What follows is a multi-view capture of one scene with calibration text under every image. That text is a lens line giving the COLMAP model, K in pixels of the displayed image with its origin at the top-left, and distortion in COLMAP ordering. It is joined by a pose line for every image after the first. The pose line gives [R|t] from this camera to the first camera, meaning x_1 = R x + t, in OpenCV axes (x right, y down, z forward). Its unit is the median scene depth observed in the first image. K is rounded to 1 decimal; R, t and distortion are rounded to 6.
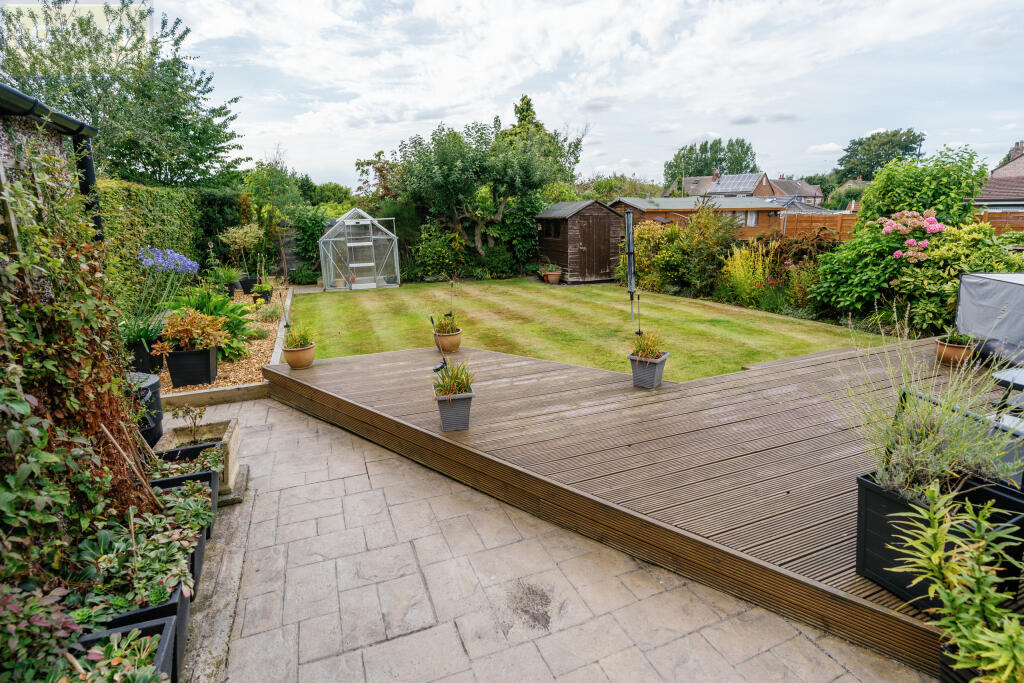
lens RADIAL K [[506.4, 0, 512.0], [0, 506.4, 341.5], [0, 0, 1]] dist [-0.063519, 0.022398]
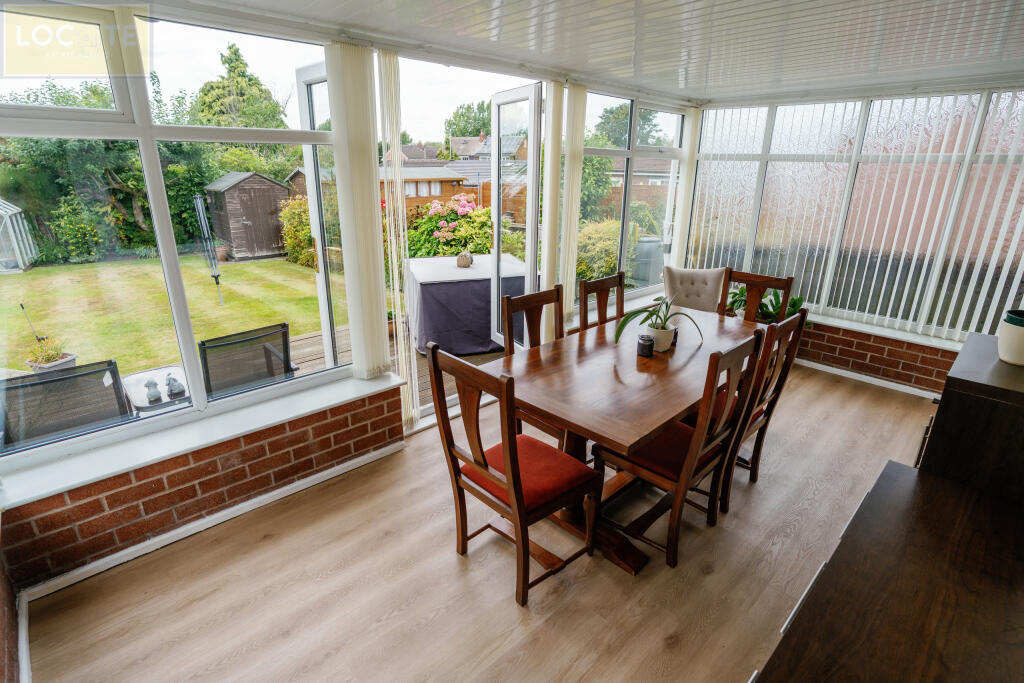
lens RADIAL K [[506.4, 0, 512.0], [0, 506.4, 341.5], [0, 0, 1]] dist [-0.063519, 0.022398]
pose [[0.922586, -0.098474, 0.373012, 0.209423], [0.068479, 0.993321, 0.092863, -0.010352], [-0.379666, -0.060130, 0.923167, -0.079586]]
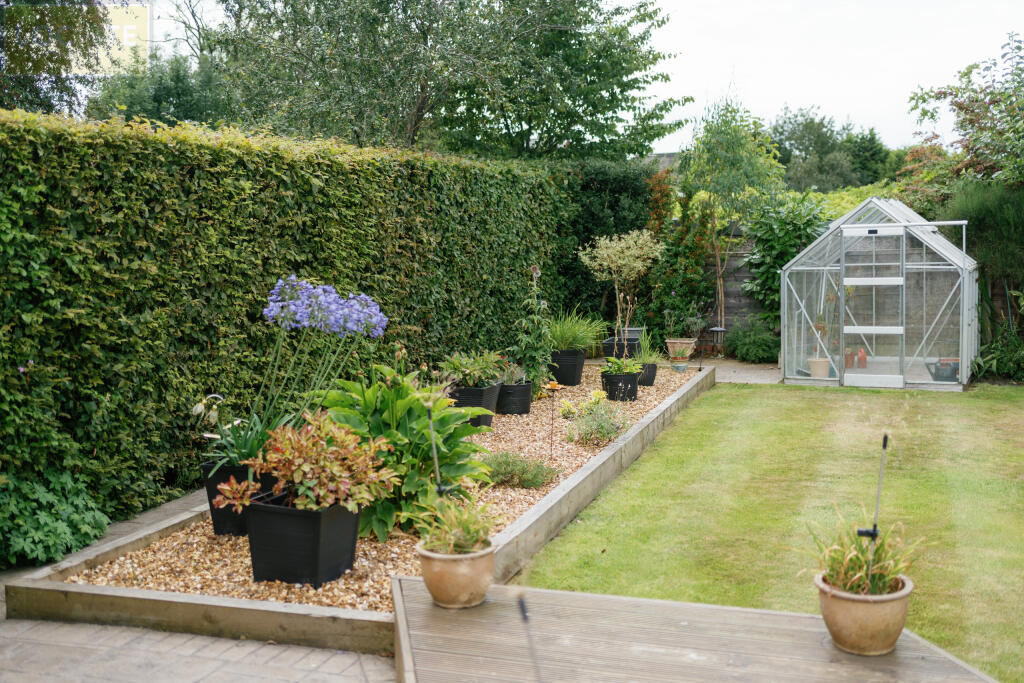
lens RADIAL K [[1066.3, 0, 512.0], [0, 1066.3, 341.5], [0, 0, 1]] dist [-0.002286, 0.003718]
pose [[0.761928, 0.073605, -0.643466, 0.042824], [-0.153393, 0.985762, -0.068873, -0.031769], [0.629235, 0.151179, 0.762370, 0.118639]]
